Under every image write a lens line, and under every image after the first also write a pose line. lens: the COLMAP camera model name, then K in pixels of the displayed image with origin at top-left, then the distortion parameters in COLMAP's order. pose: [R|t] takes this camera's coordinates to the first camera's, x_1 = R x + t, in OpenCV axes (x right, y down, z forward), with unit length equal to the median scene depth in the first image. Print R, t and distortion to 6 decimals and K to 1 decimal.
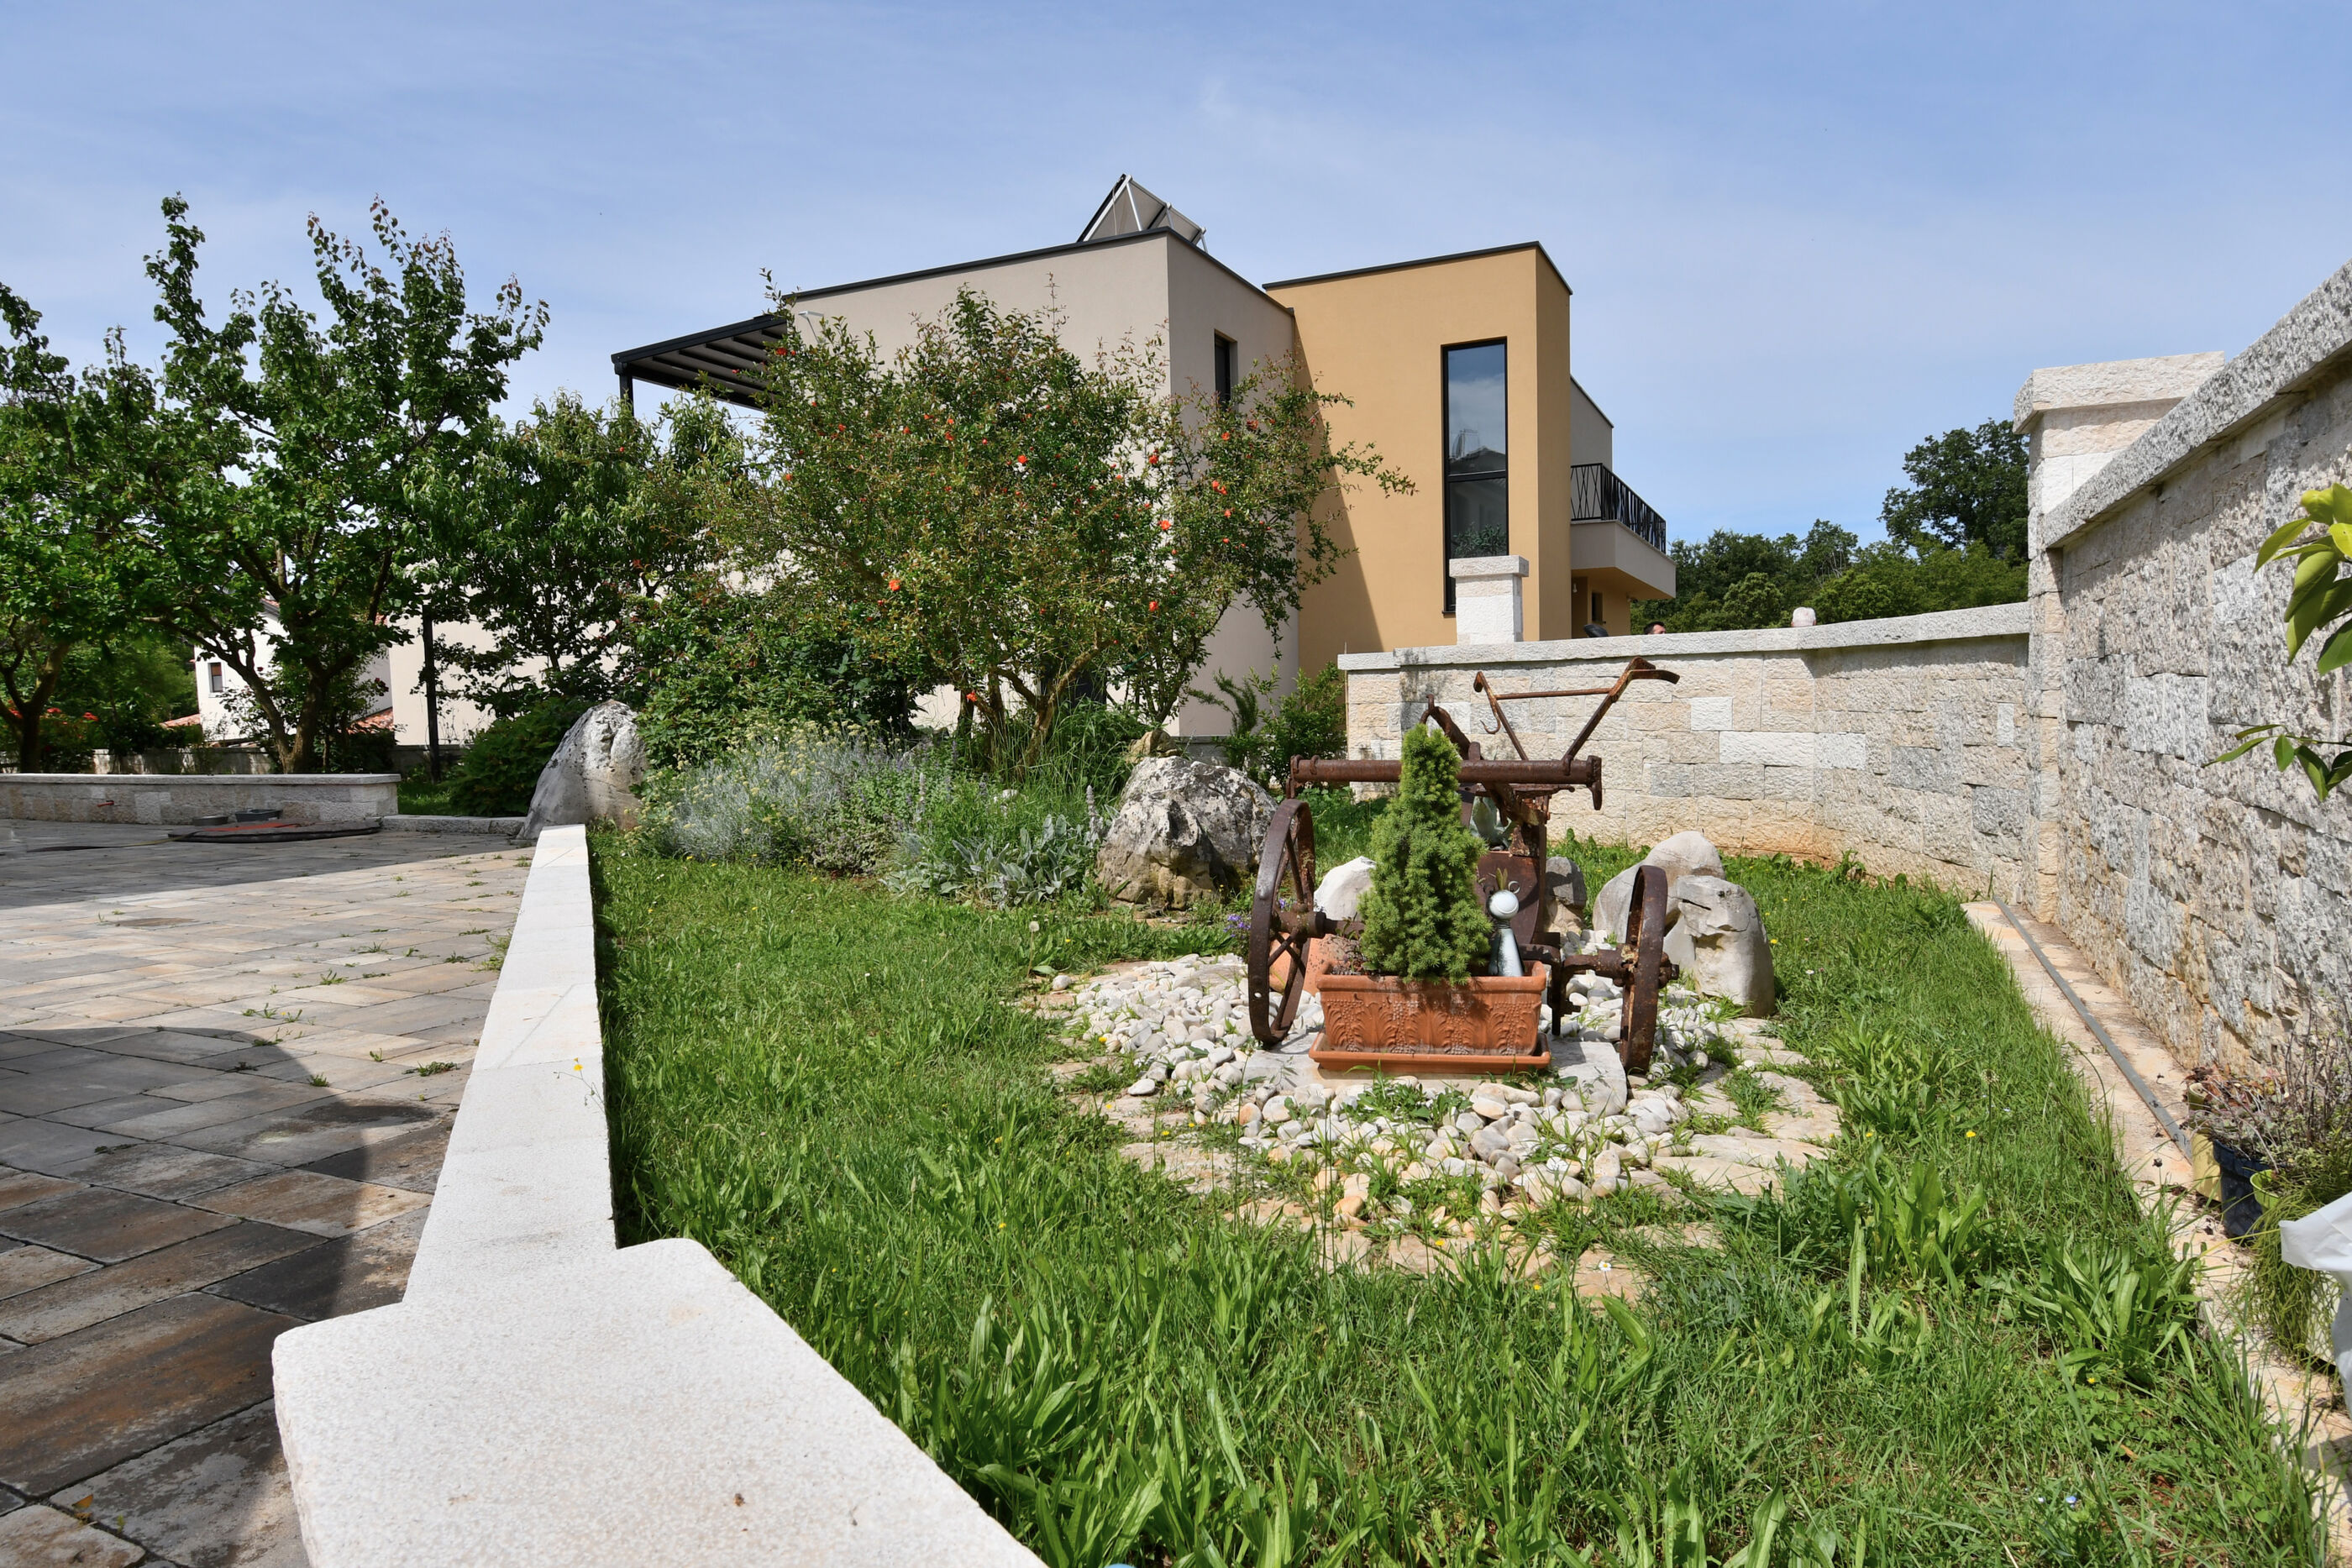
lens RADIAL K [[1455.2, 0, 1176.0], [0, 1455.2, 784.0], [0, 0, 1]] dist [-0.000960, -0.001927]
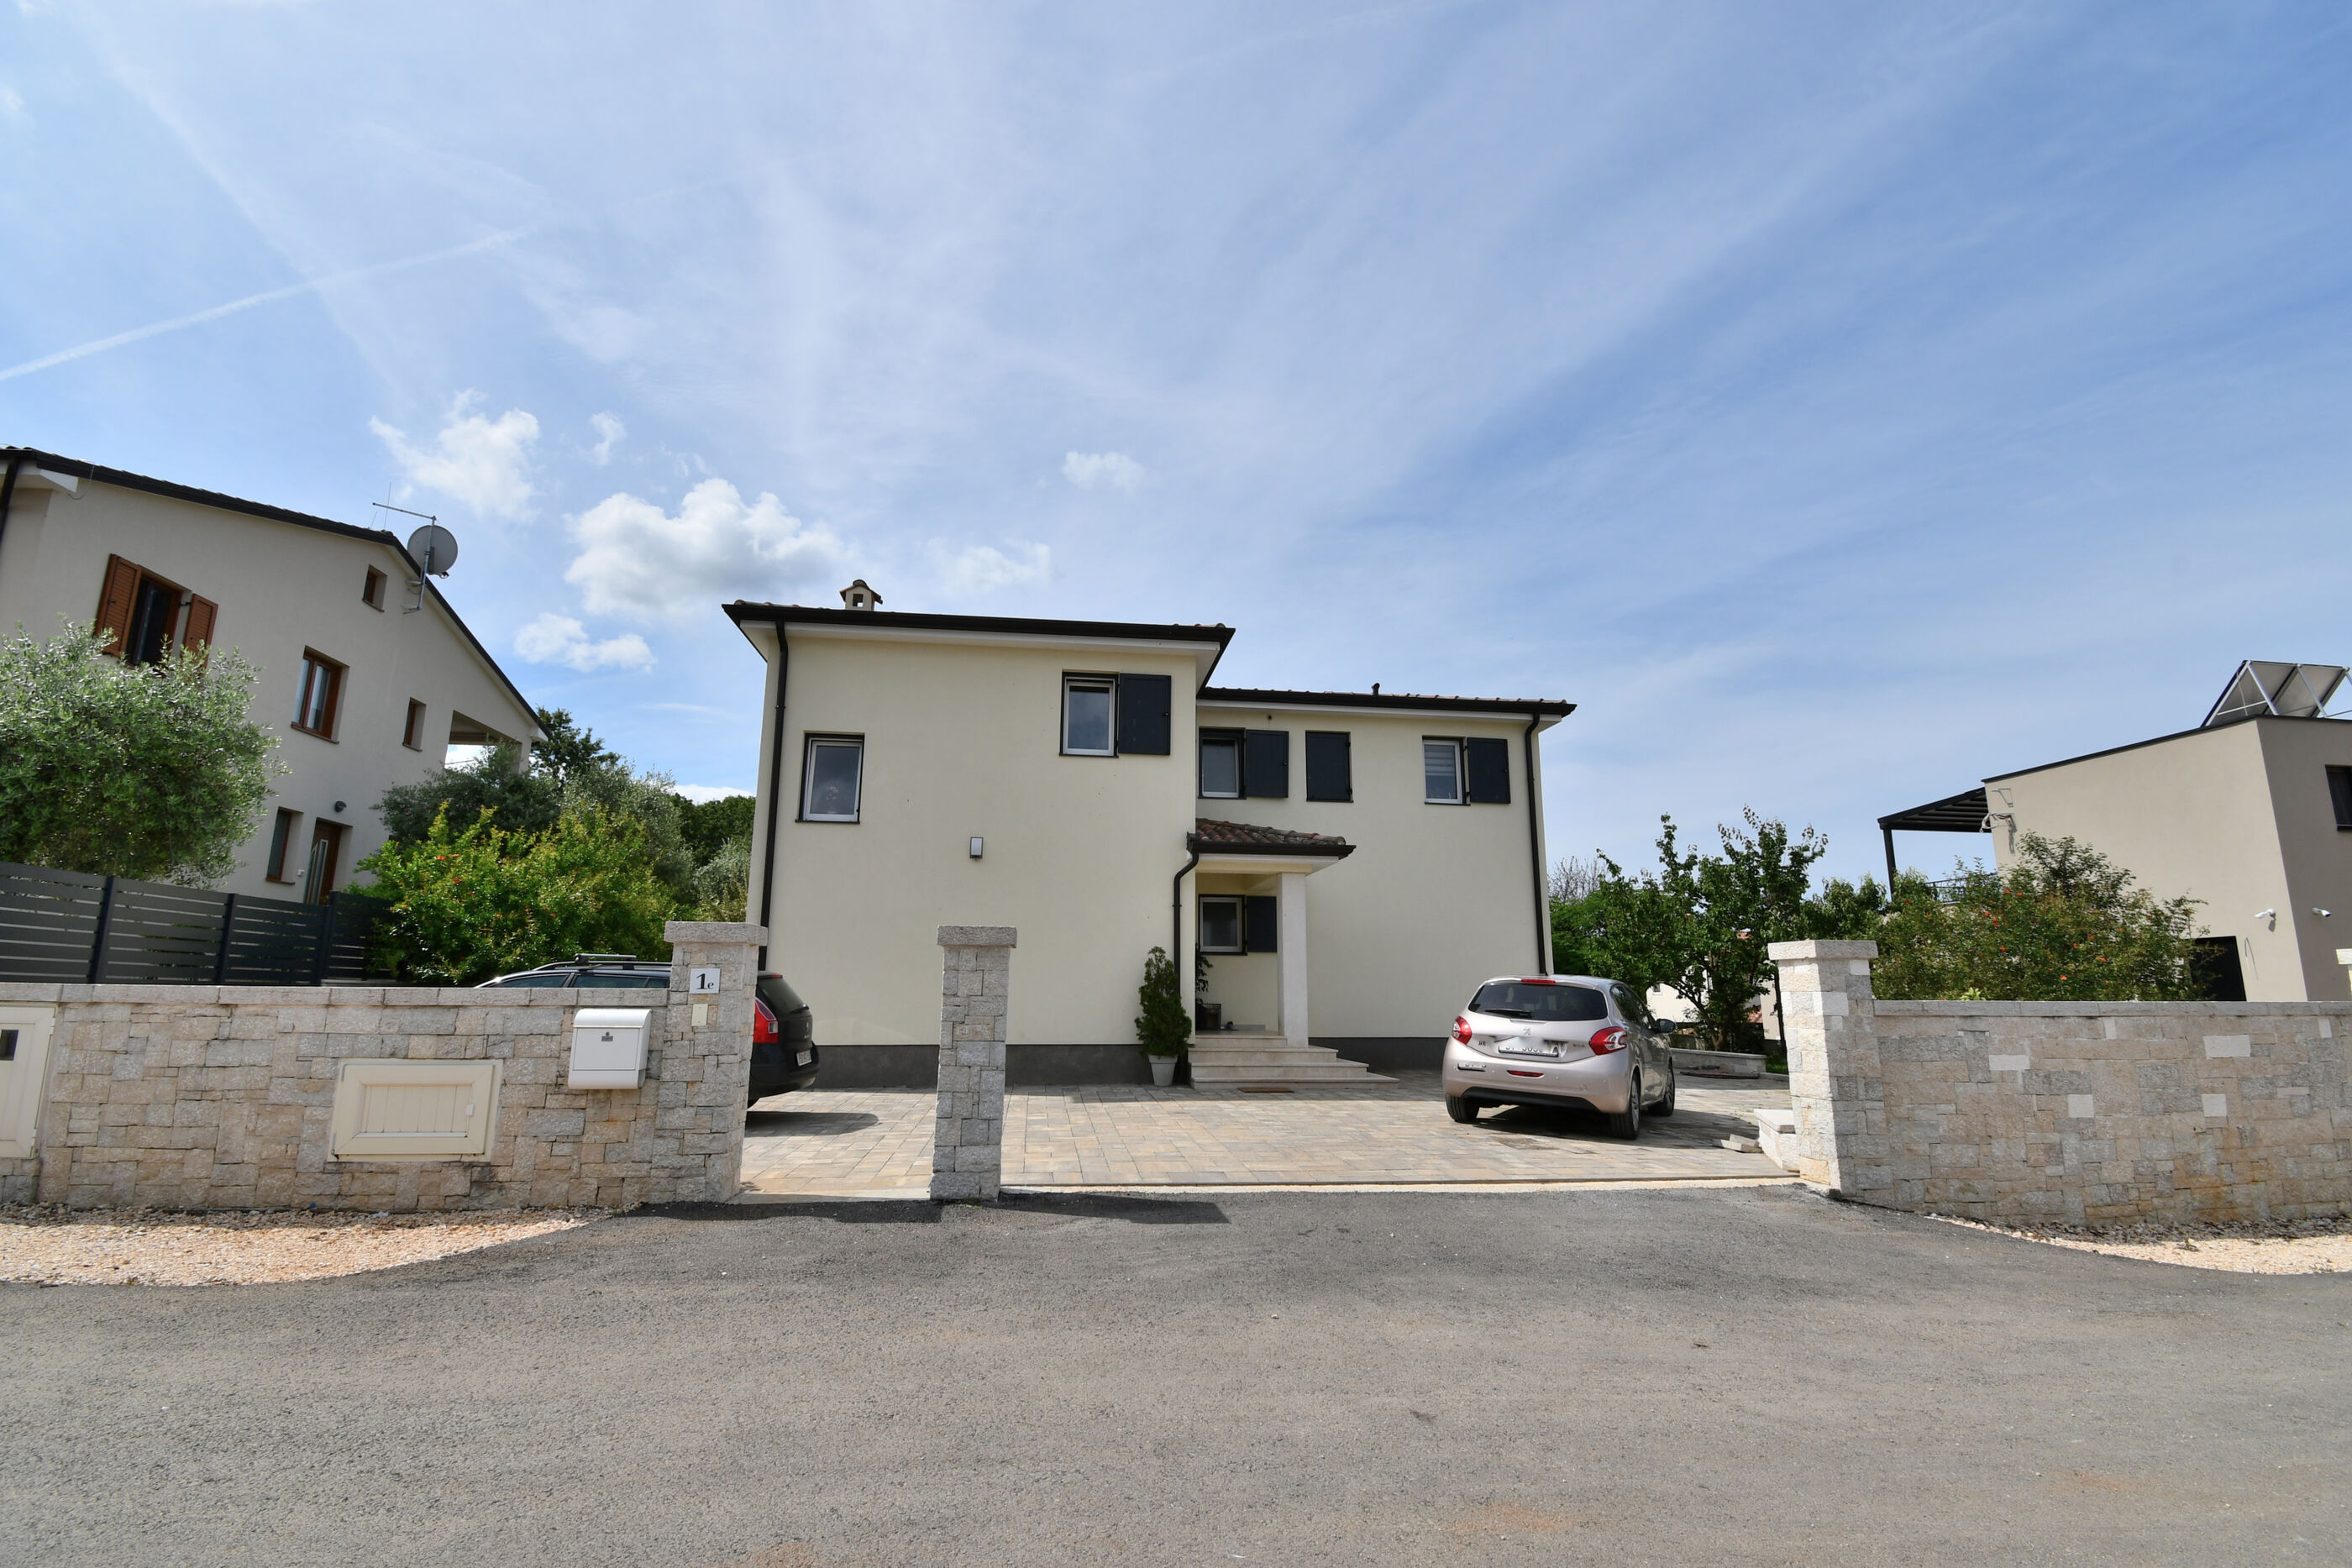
lens RADIAL K [[1032.0, 0, 1176.0], [0, 1032.0, 784.0], [0, 0, 1]] dist [0.034957, -0.031533]
pose [[0.542022, -0.134940, -0.829460, 0.354164], [-0.076916, 0.974915, -0.208864, -0.008143], [0.836837, 0.177007, 0.518046, -0.654402]]
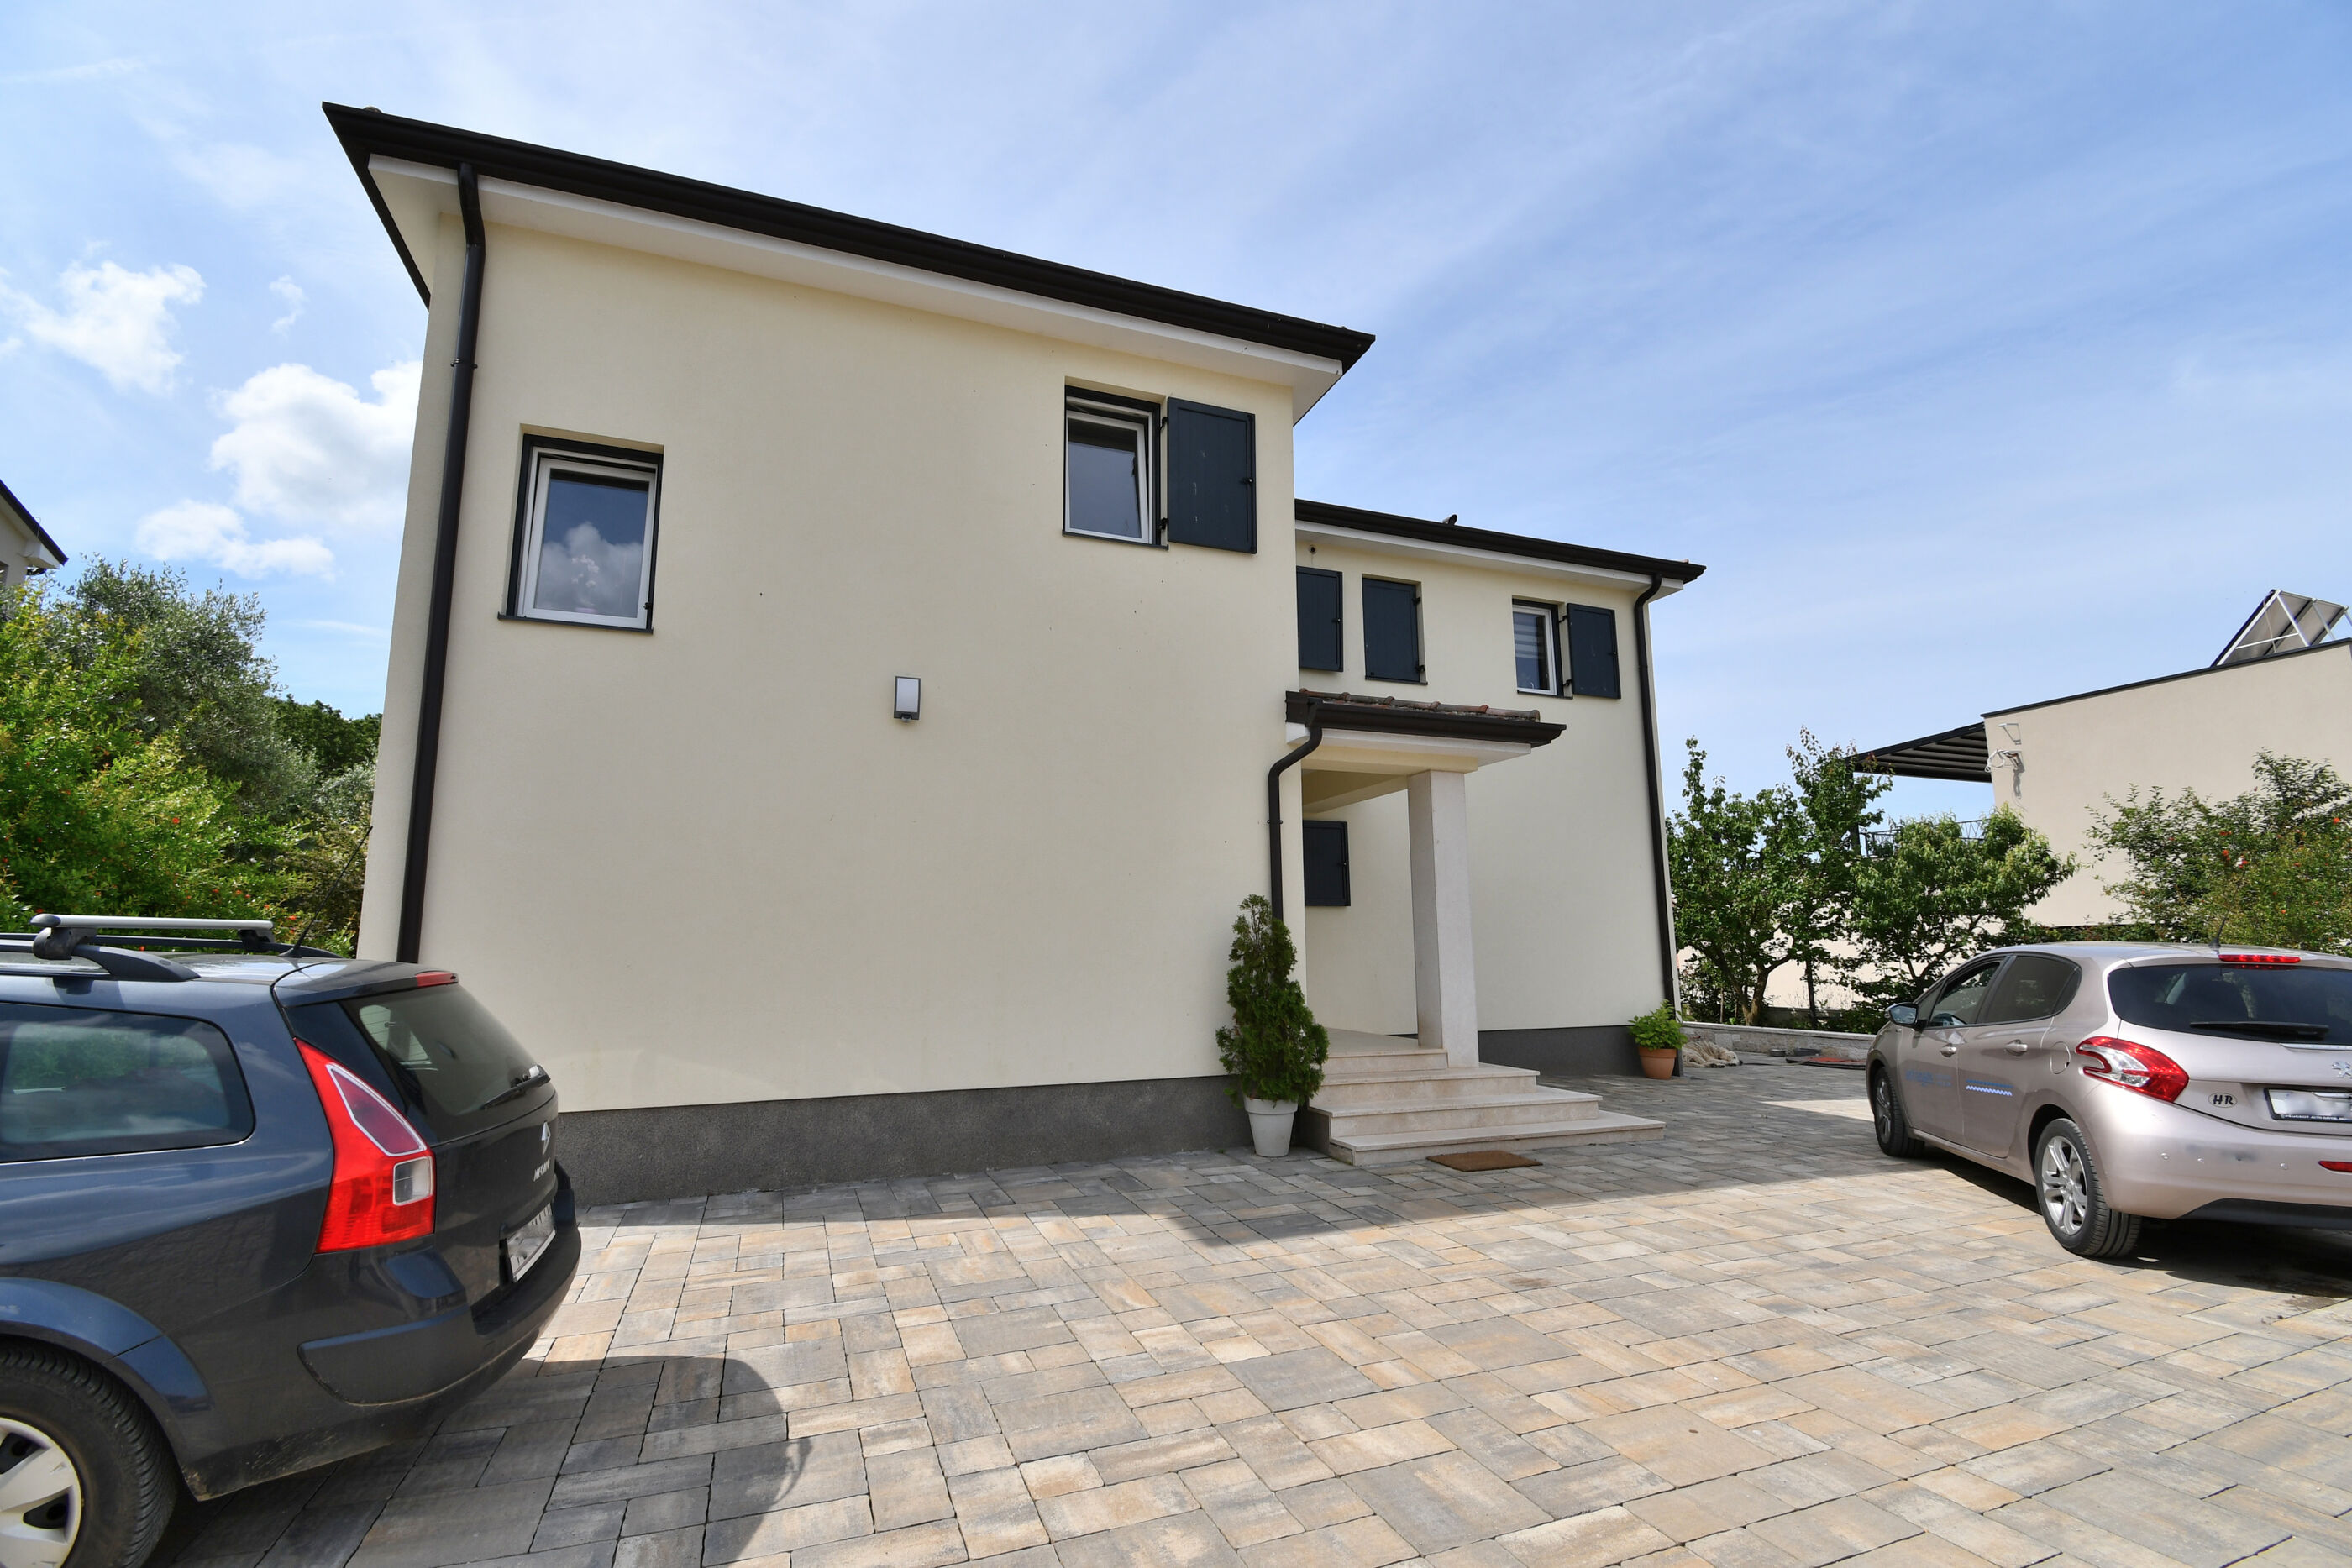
lens RADIAL K [[1032.0, 0, 1176.0], [0, 1032.0, 784.0], [0, 0, 1]] dist [0.034957, -0.031533]
pose [[0.707805, -0.084120, -0.701382, -0.166372], [-0.063656, 0.981250, -0.181925, -0.018730], [0.703534, 0.173415, 0.689179, -0.527839]]
